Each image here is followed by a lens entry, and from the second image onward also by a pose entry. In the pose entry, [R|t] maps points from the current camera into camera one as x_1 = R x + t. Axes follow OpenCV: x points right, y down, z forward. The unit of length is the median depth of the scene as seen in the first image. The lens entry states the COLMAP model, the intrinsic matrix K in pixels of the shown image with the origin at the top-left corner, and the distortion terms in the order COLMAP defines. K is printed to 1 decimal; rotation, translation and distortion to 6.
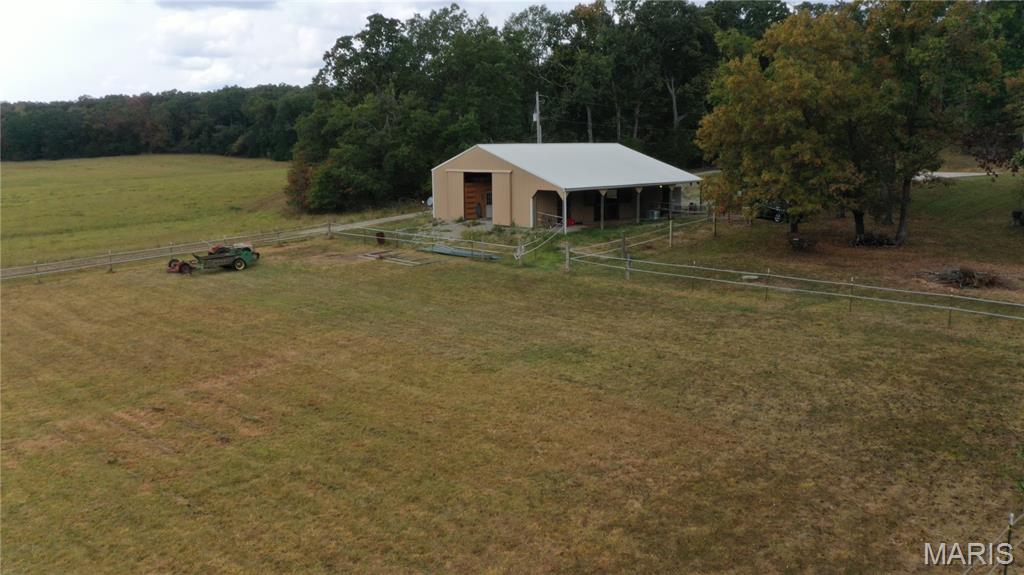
lens RADIAL K [[800.3, 0, 512.0], [0, 800.3, 287.5], [0, 0, 1]] dist [0.010835, 0.001525]
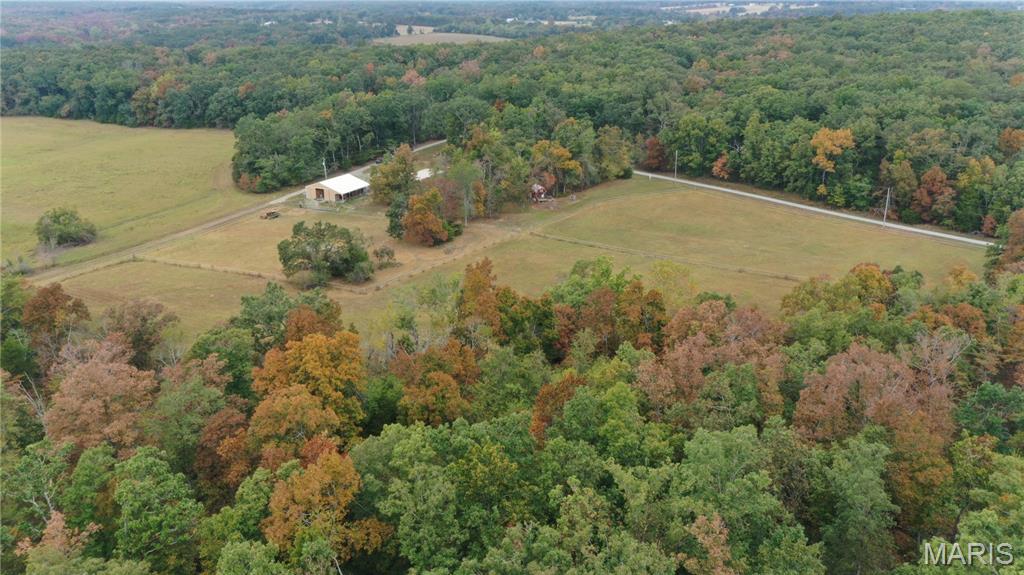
lens RADIAL K [[800.3, 0, 512.0], [0, 800.3, 287.5], [0, 0, 1]] dist [0.010835, 0.001525]
pose [[0.925514, -0.126025, 0.357129, -0.554782], [0.064358, 0.981630, 0.179614, -0.263451], [-0.373205, -0.143252, 0.916623, -2.757485]]
